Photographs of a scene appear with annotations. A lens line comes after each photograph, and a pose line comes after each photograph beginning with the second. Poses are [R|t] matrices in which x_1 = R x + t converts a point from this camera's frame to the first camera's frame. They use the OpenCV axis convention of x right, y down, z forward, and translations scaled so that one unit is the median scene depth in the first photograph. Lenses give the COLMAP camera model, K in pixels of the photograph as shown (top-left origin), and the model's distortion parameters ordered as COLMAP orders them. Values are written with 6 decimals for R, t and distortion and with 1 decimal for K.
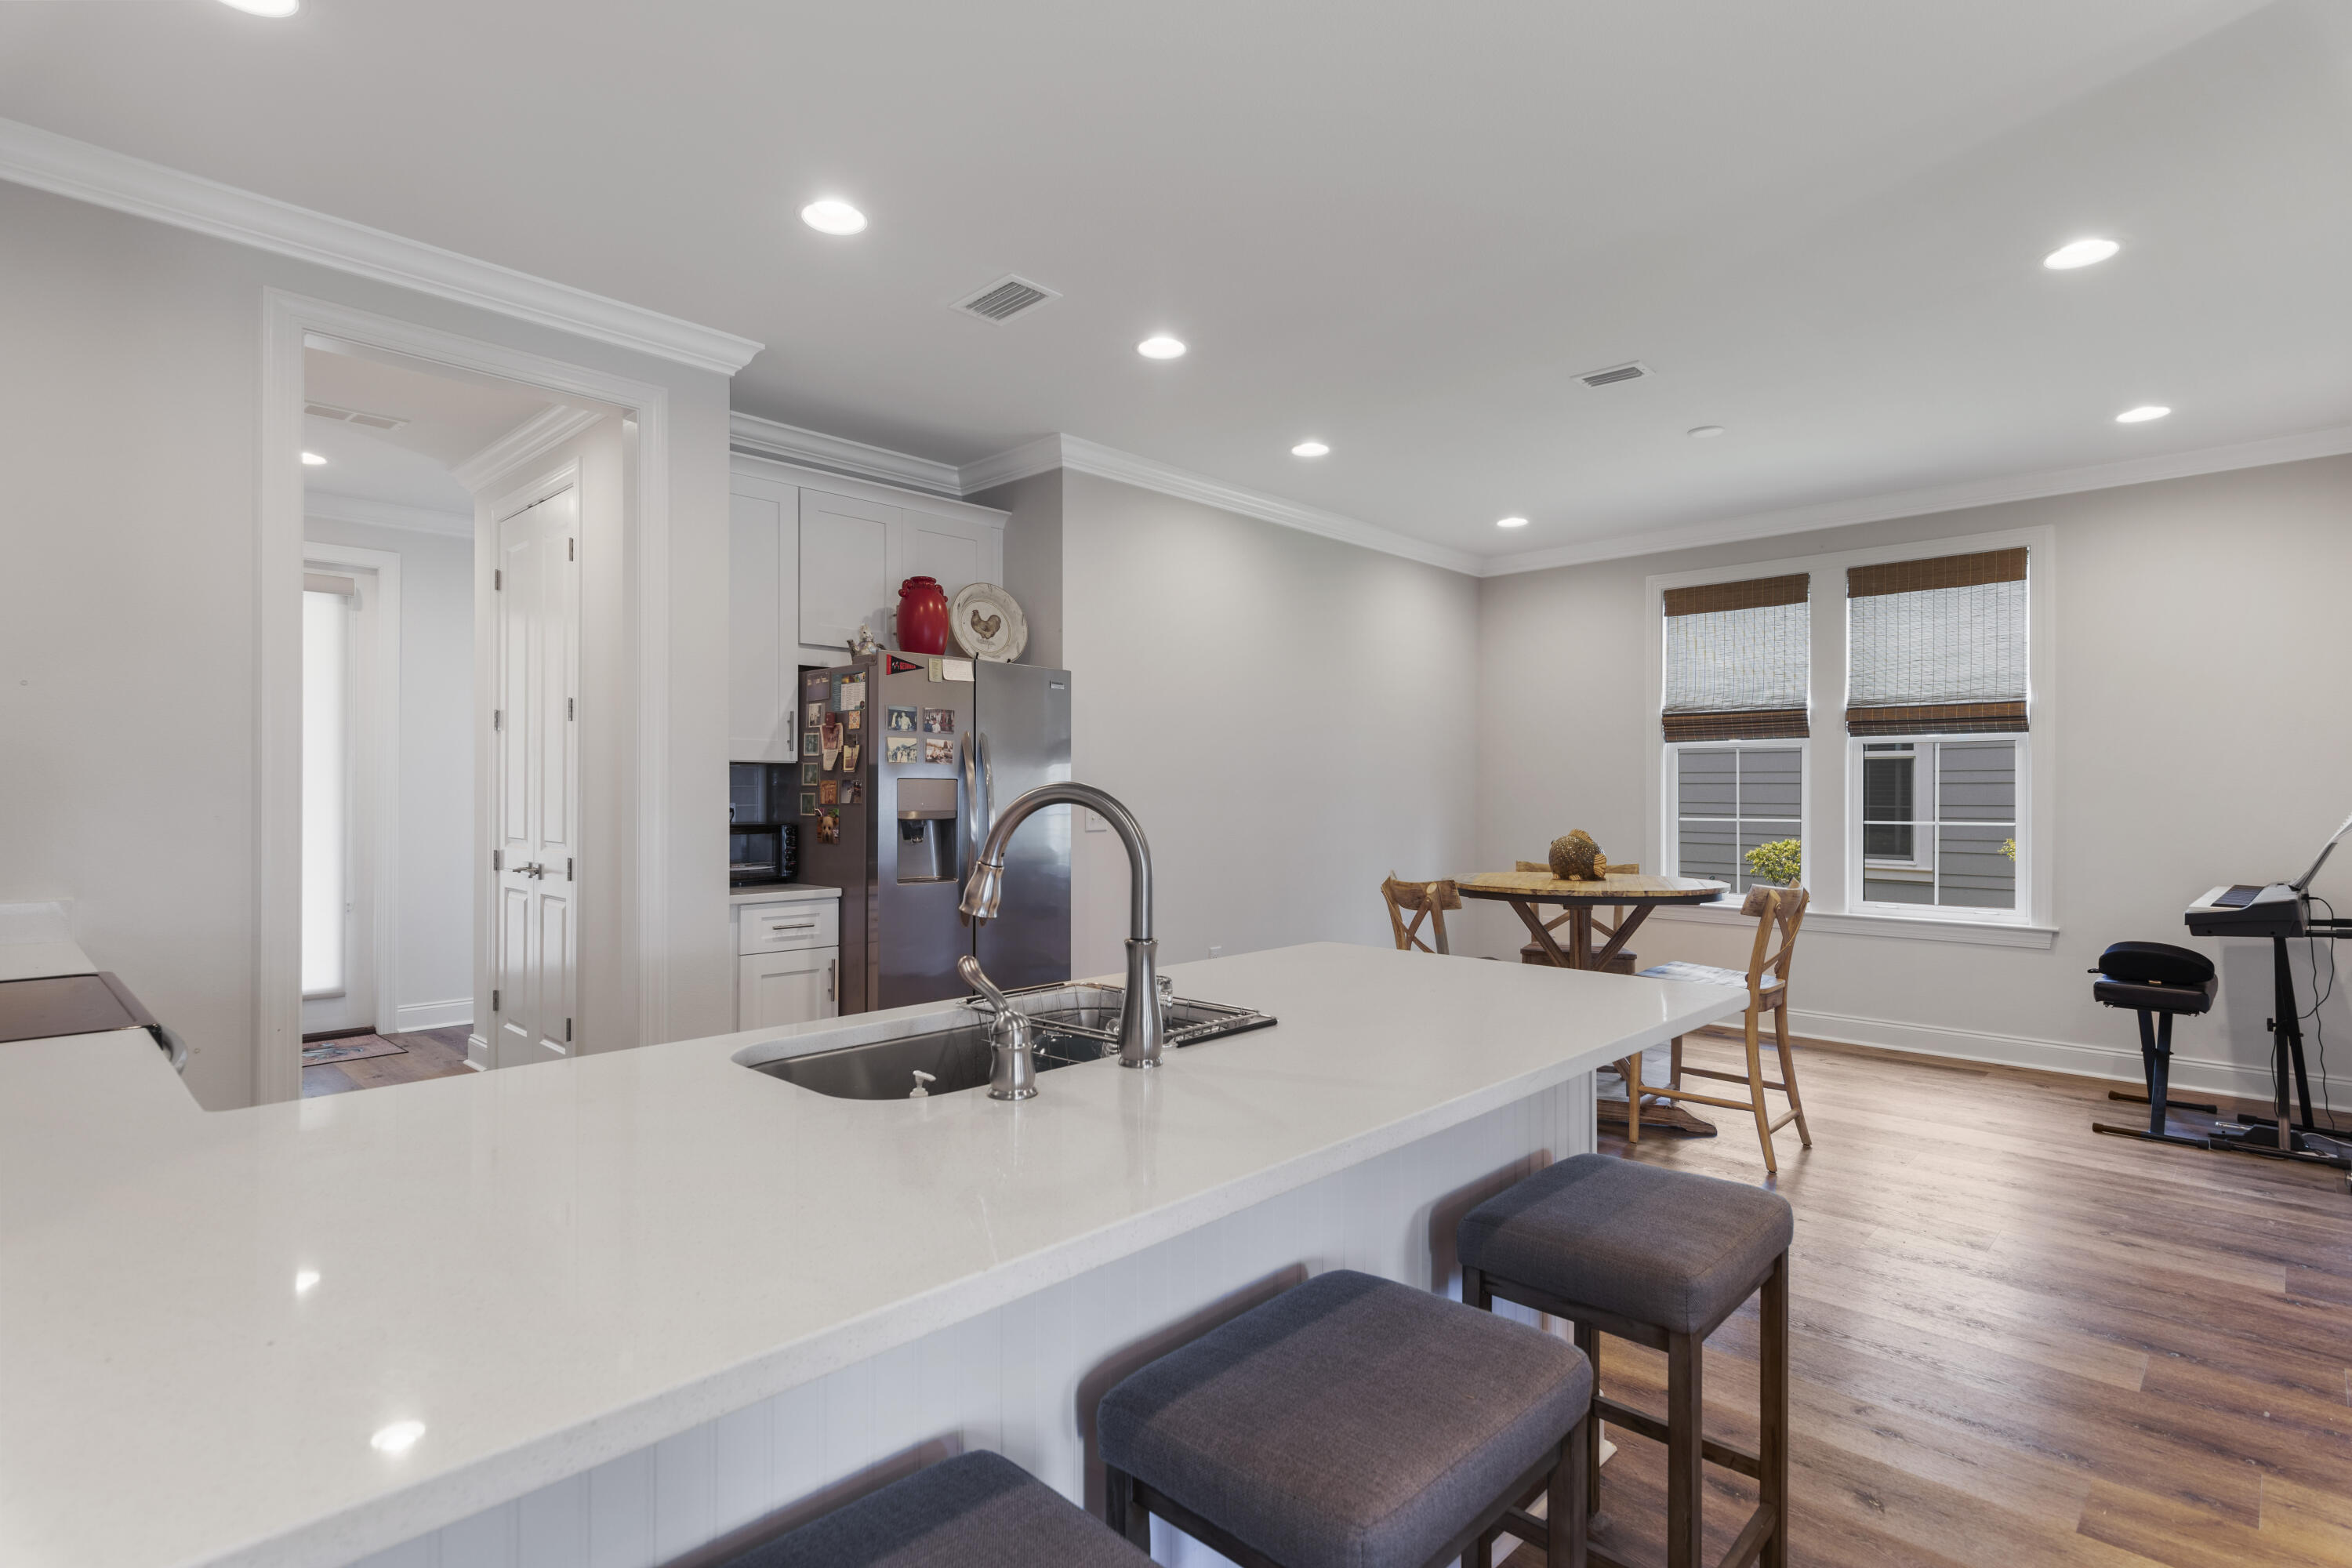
lens RADIAL K [[1147.9, 0, 1176.0], [0, 1147.9, 784.0], [0, 0, 1]] dist [0.012234, -0.000953]
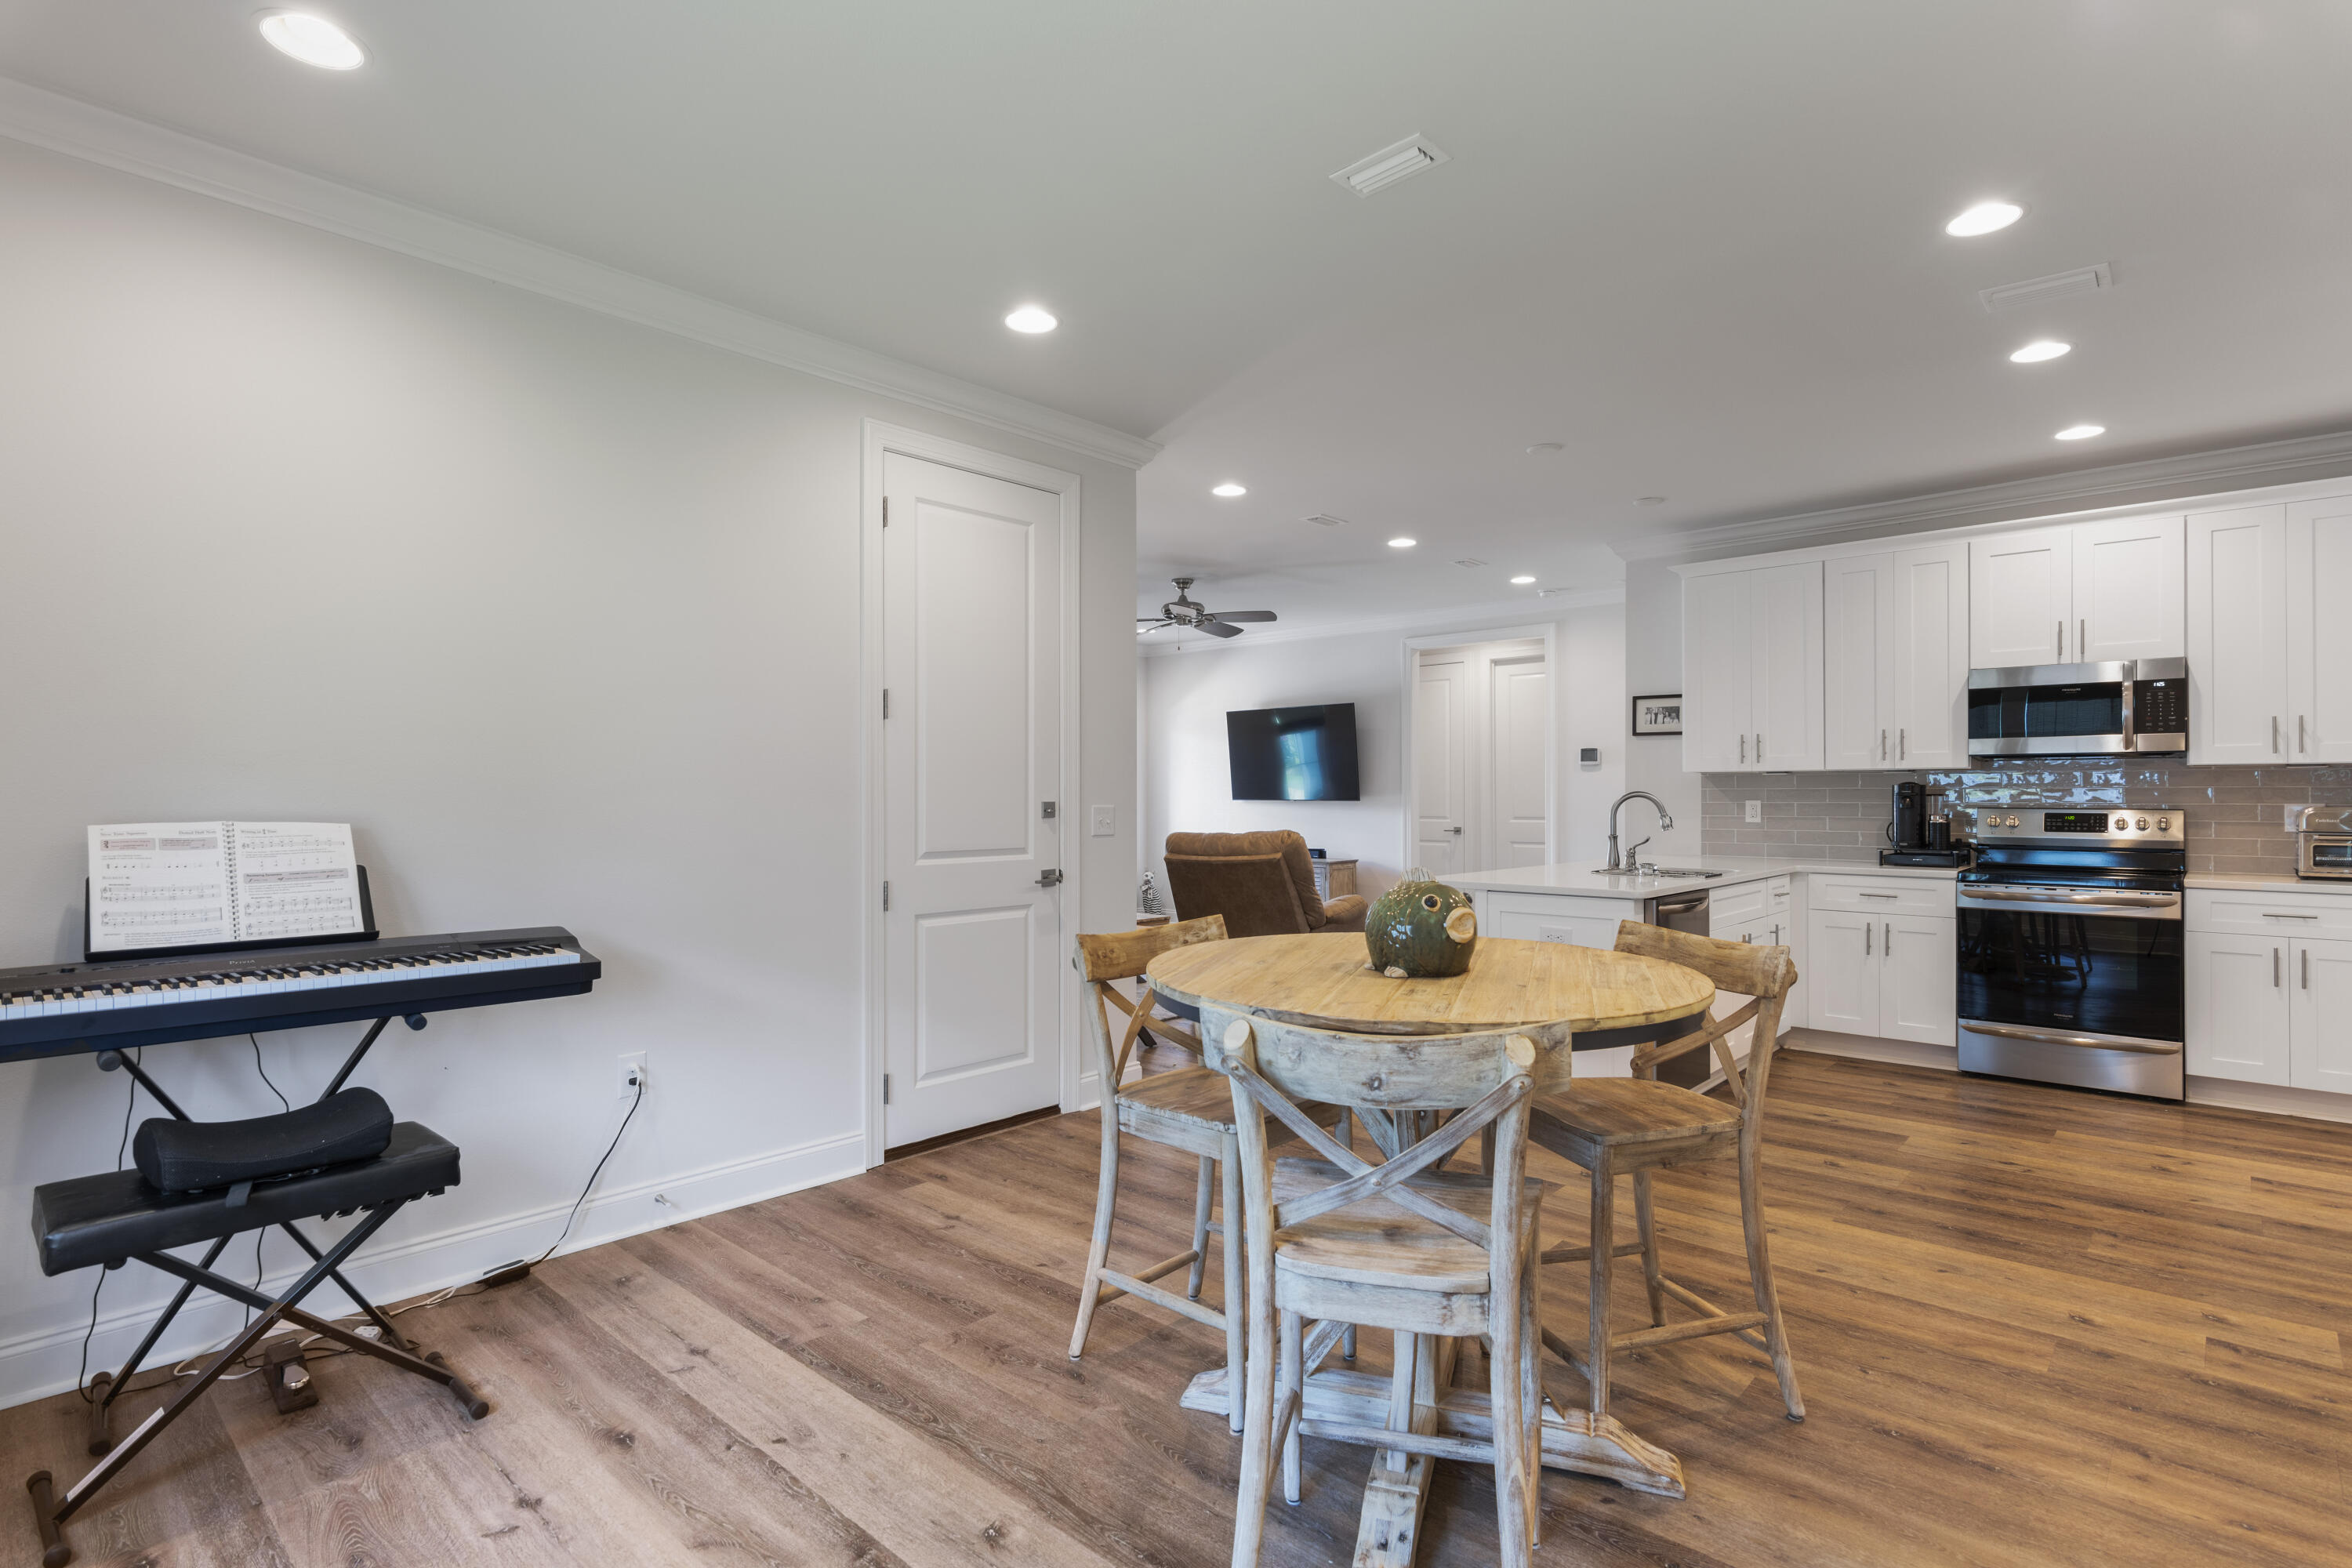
lens RADIAL K [[1147.9, 0, 1176.0], [0, 1147.9, 784.0], [0, 0, 1]] dist [0.012234, -0.000953]
pose [[-0.999628, -0.001631, -0.027212, 0.450869], [-0.001228, 0.999889, -0.014836, 0.011326], [0.027233, -0.014797, -0.999520, 1.436941]]
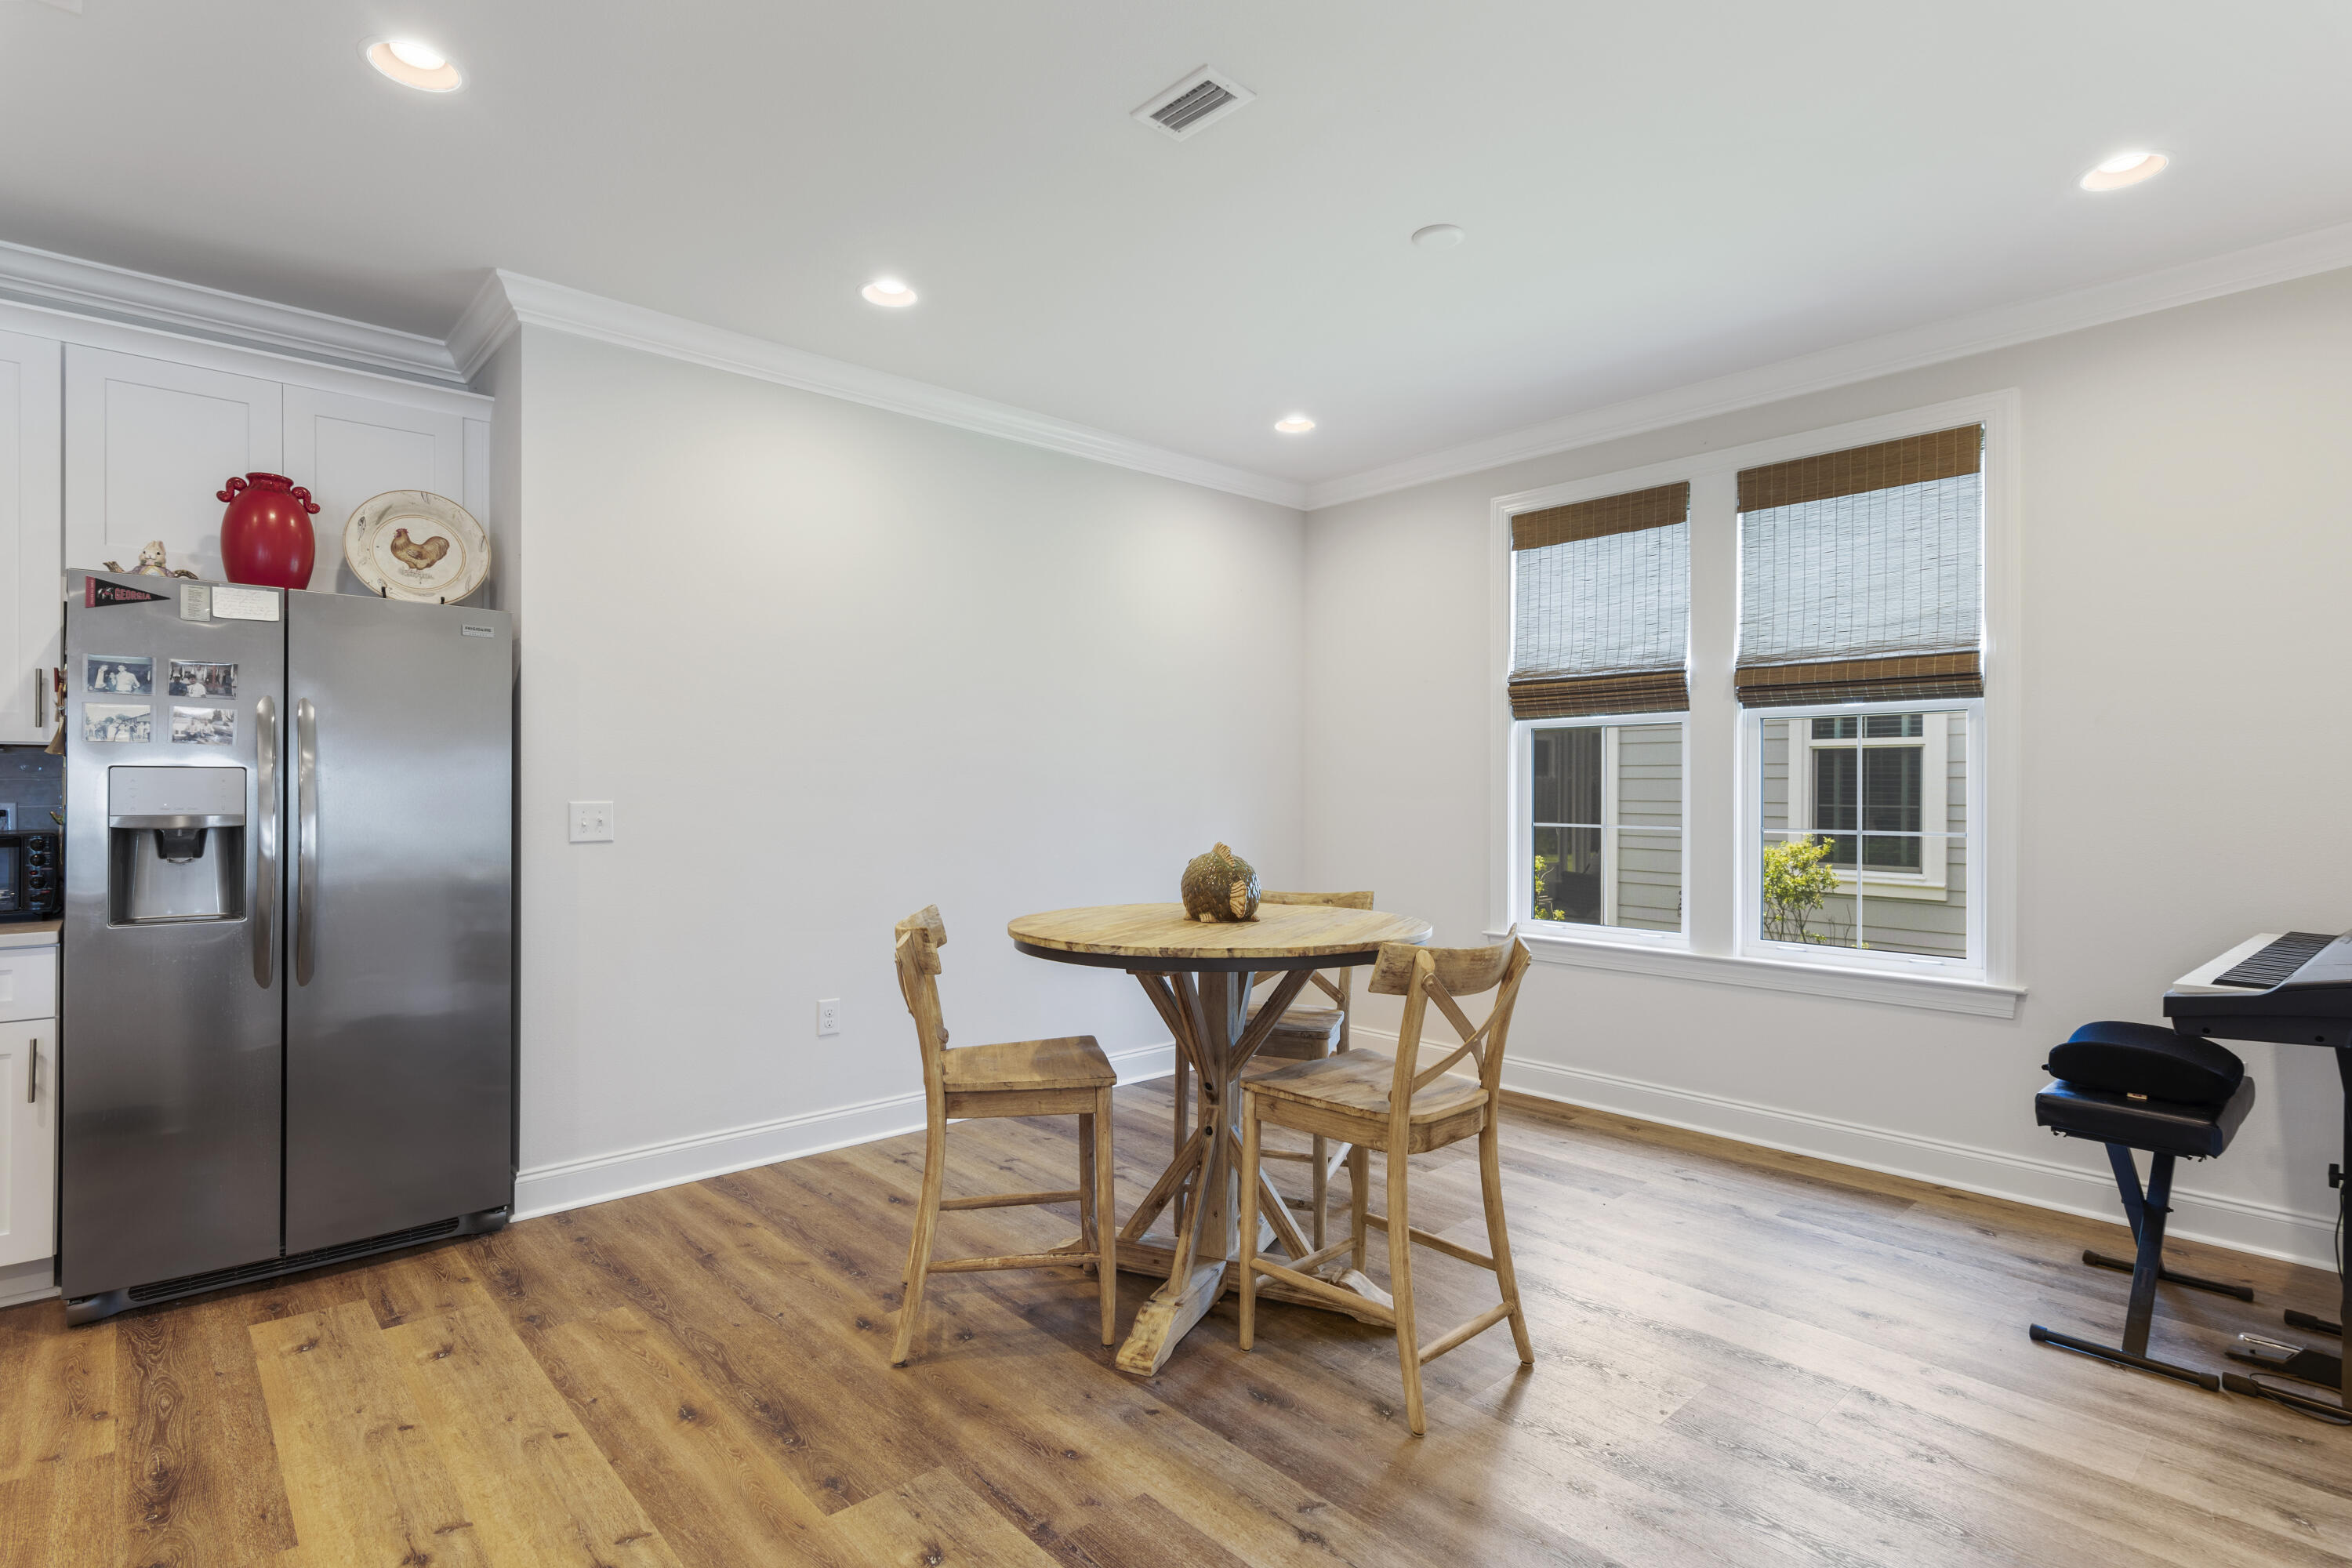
lens RADIAL K [[1157.6, 0, 1165.5], [0, 1157.6, 782.3], [0, 0, 1]] dist [0.003065, 0.000450]
pose [[0.997596, -0.001291, -0.069280, 0.352965], [0.001366, 0.999999, 0.001037, 0.004237], [0.069279, -0.001129, 0.997597, 0.332265]]
